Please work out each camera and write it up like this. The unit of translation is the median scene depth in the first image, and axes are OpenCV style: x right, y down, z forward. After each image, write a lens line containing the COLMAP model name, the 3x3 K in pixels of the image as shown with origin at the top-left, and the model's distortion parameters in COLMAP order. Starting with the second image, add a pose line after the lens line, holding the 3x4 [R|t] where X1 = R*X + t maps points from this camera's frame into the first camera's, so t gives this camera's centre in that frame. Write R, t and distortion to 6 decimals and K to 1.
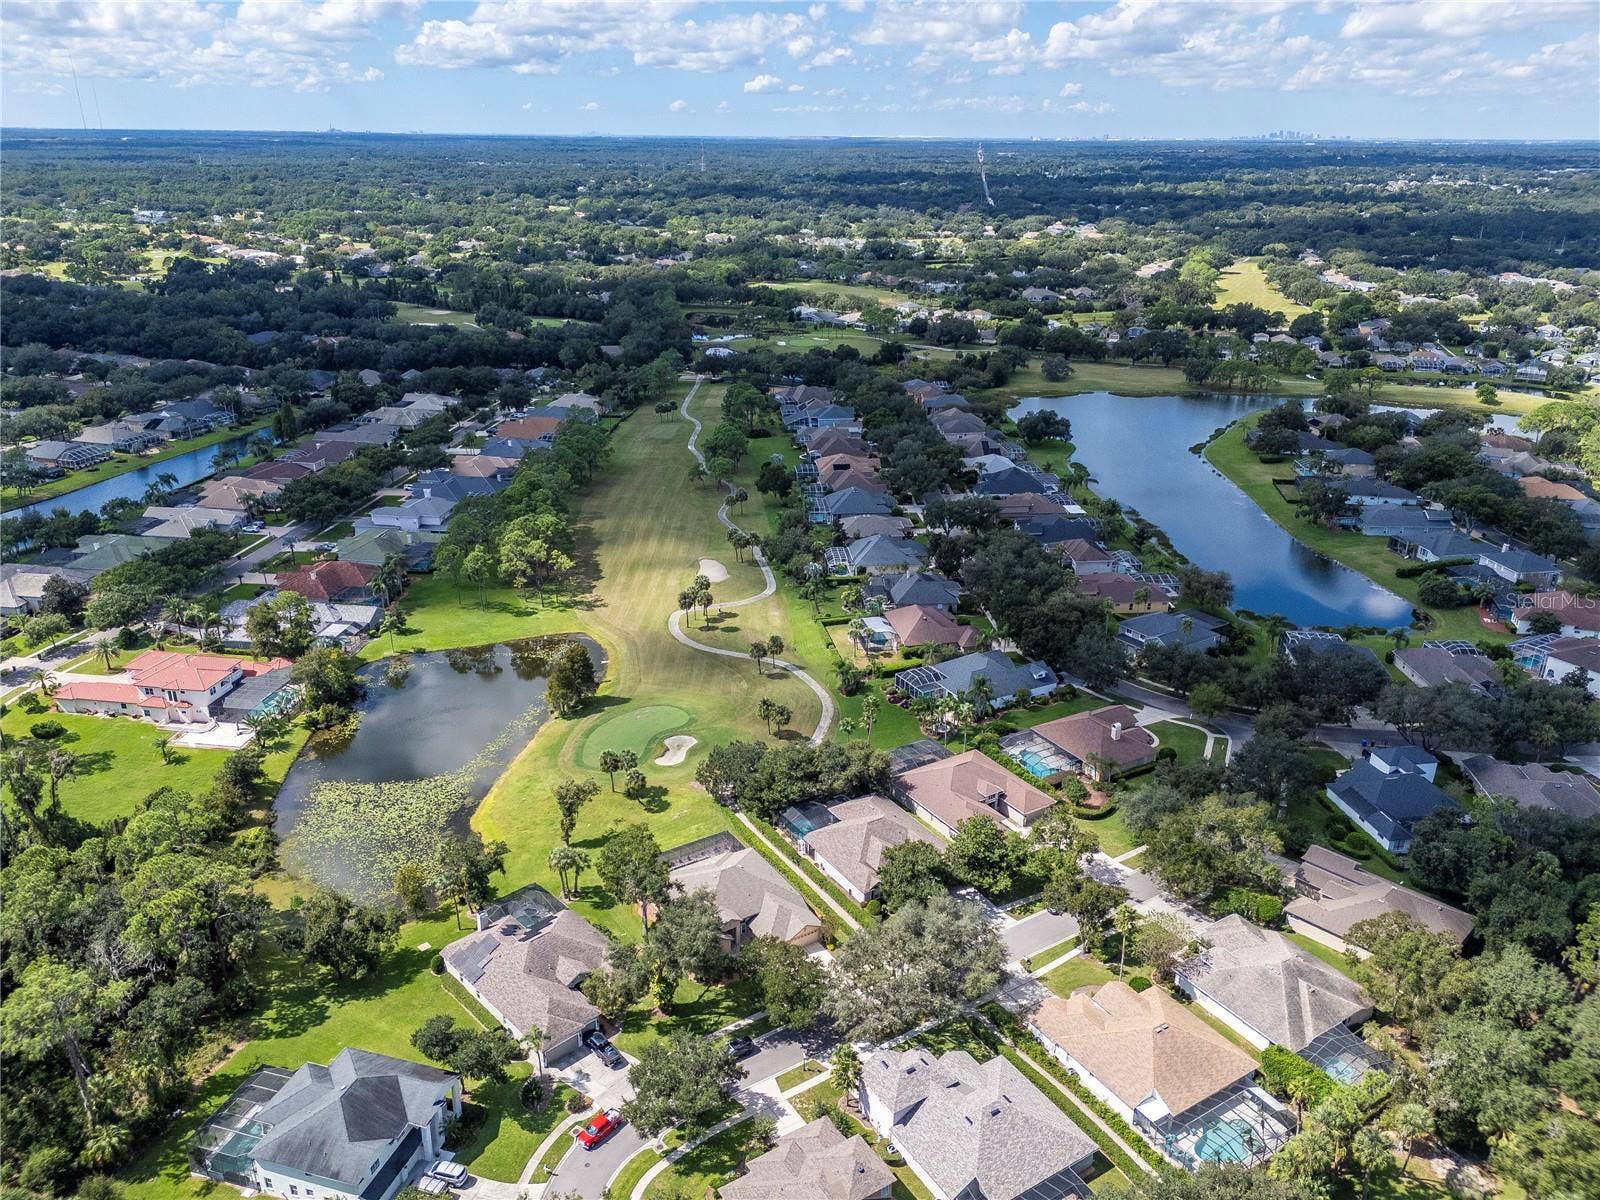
lens RADIAL K [[1169.3, 0, 800.0], [0, 1169.3, 600.0], [0, 0, 1]] dist [0.076229, -0.075118]
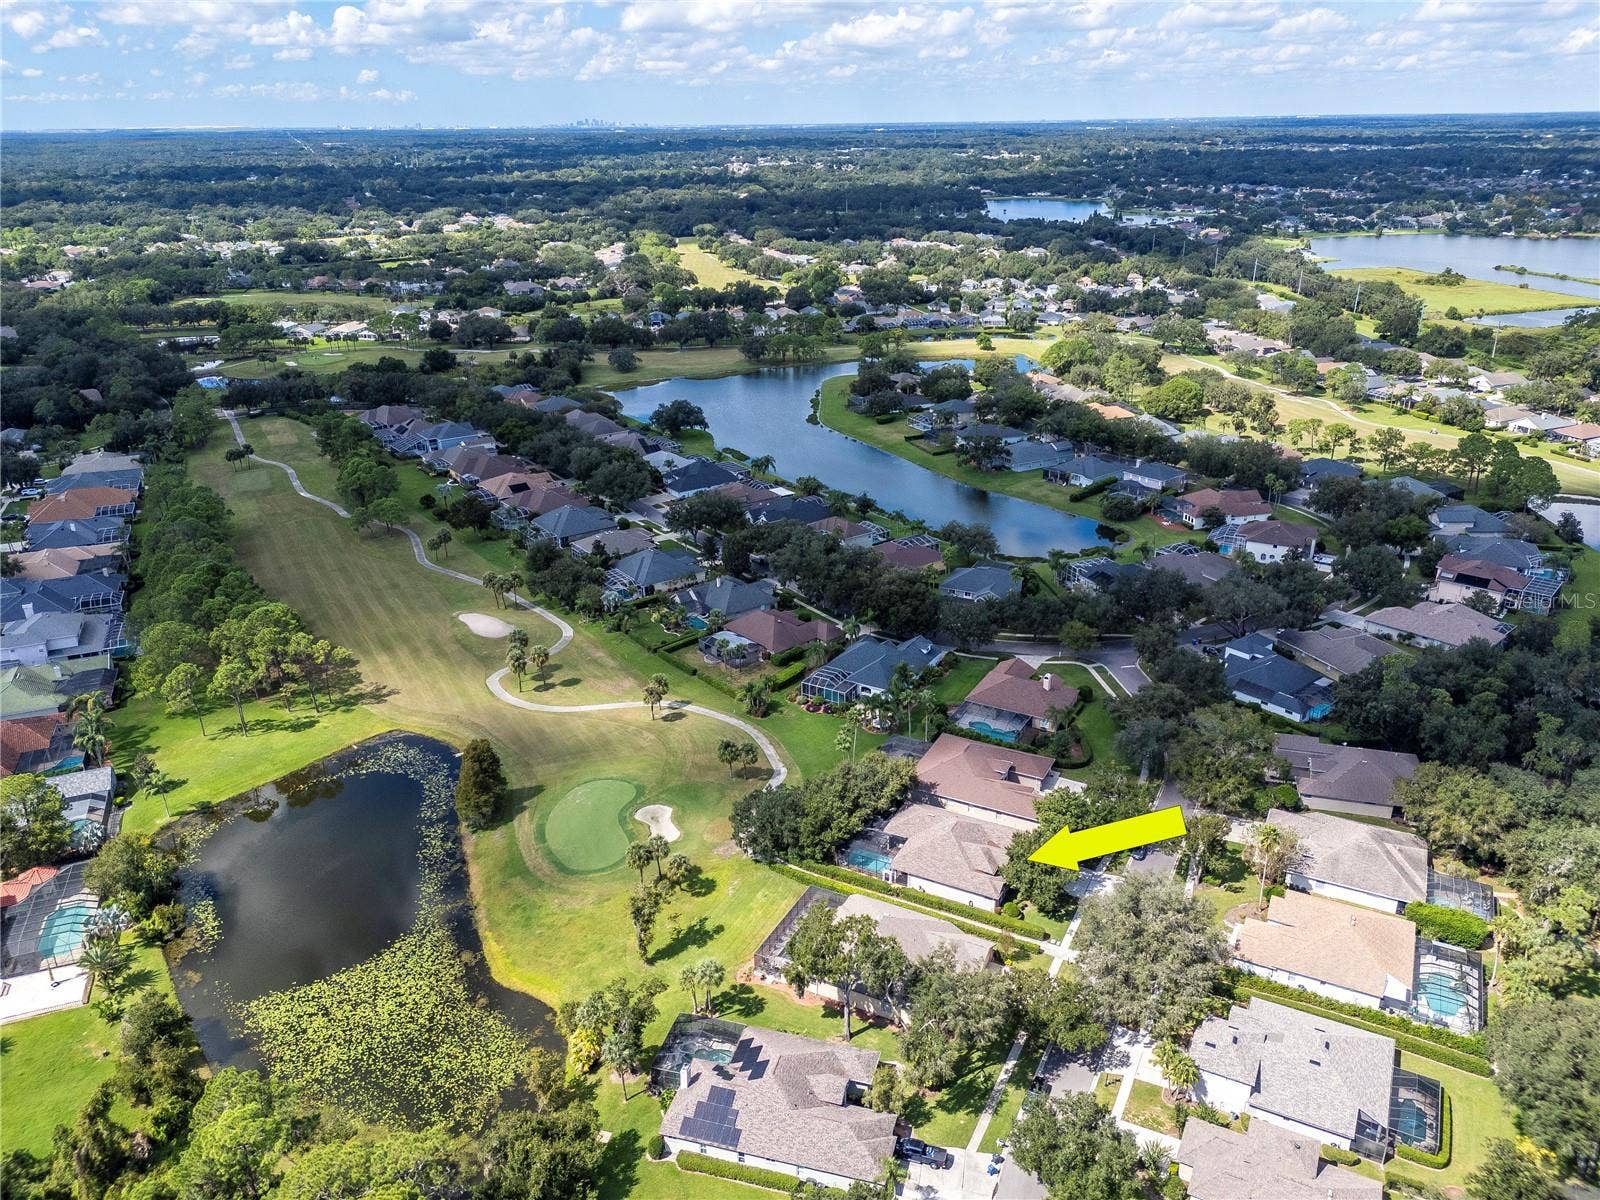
lens RADIAL K [[1169.3, 0, 800.0], [0, 1169.3, 600.0], [0, 0, 1]] dist [0.076229, -0.075118]
pose [[0.862228, -0.206441, 0.462541, -0.092442], [0.202523, 0.977513, 0.058756, -0.015842], [-0.464270, 0.043014, 0.884649, 0.038043]]
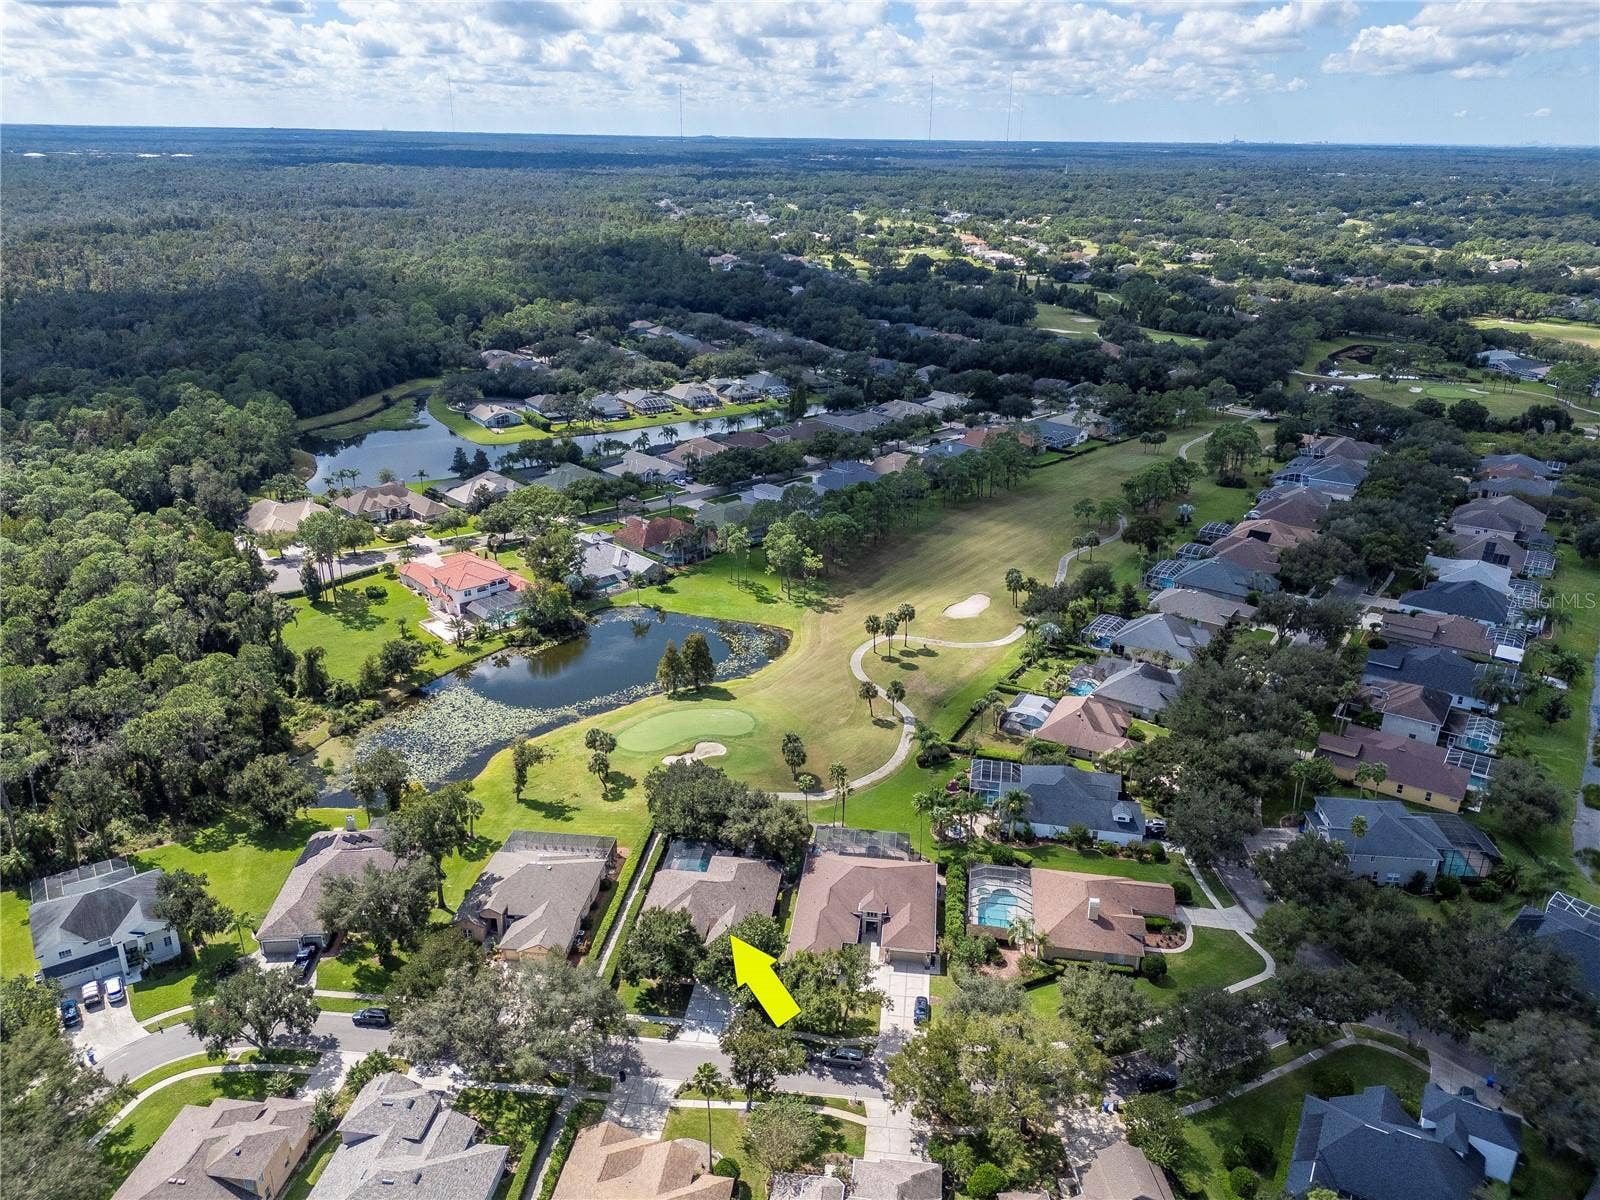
lens RADIAL K [[1169.3, 0, 800.0], [0, 1169.3, 600.0], [0, 0, 1]] dist [0.076229, -0.075118]
pose [[0.773498, 0.235048, -0.588603, 0.122823], [-0.239789, 0.968187, 0.071514, -0.021617], [0.586687, 0.085824, 0.805253, 0.057992]]
